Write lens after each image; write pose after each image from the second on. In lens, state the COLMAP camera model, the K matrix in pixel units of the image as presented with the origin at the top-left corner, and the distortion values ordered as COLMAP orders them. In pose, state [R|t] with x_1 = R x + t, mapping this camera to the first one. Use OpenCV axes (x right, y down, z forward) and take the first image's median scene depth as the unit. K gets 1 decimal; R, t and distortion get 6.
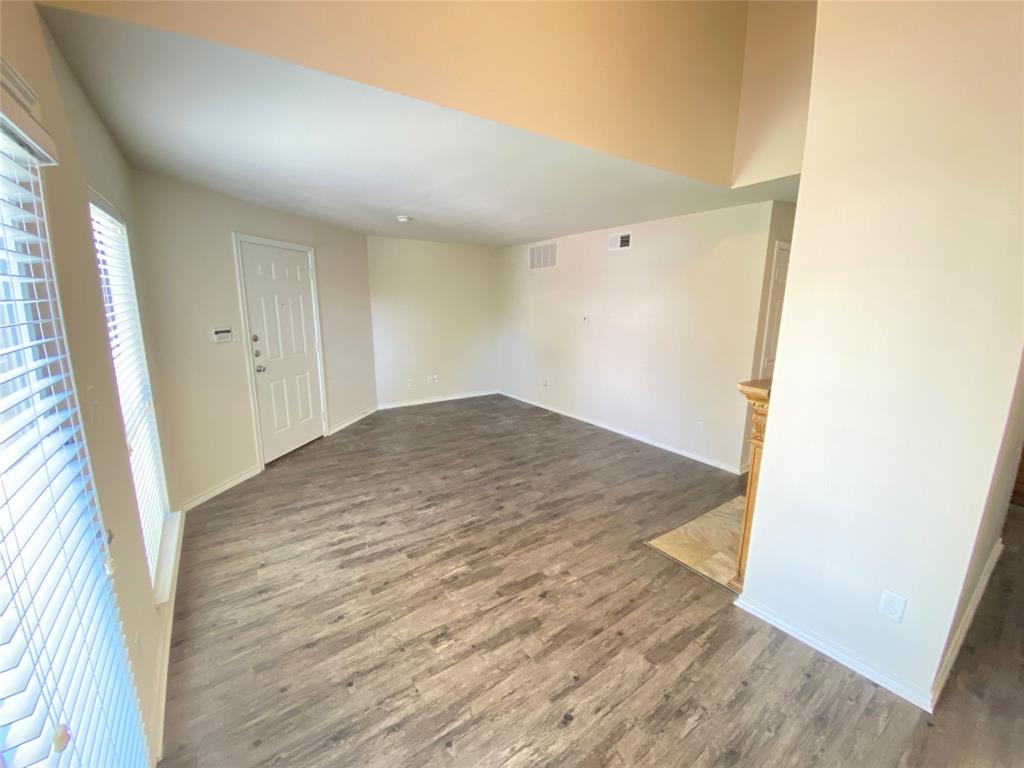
lens RADIAL K [[413.8, 0, 512.0], [0, 413.8, 384.0], [0, 0, 1]] dist [0.023230, -0.021094]
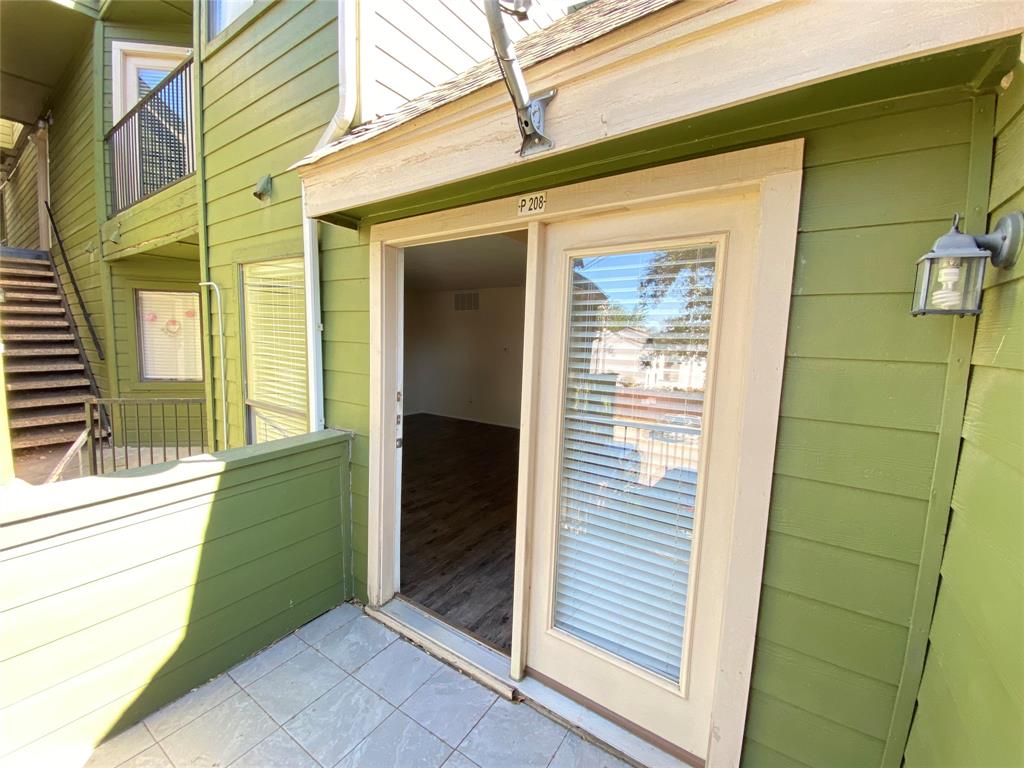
lens RADIAL K [[413.2, 0, 512.0], [0, 413.2, 384.0], [0, 0, 1]] dist [0.018992, -0.020513]
pose [[0.937010, -0.023463, 0.348513, -0.508018], [0.053160, 0.995698, -0.075892, 0.108549], [-0.345233, 0.089638, 0.934226, -0.463046]]
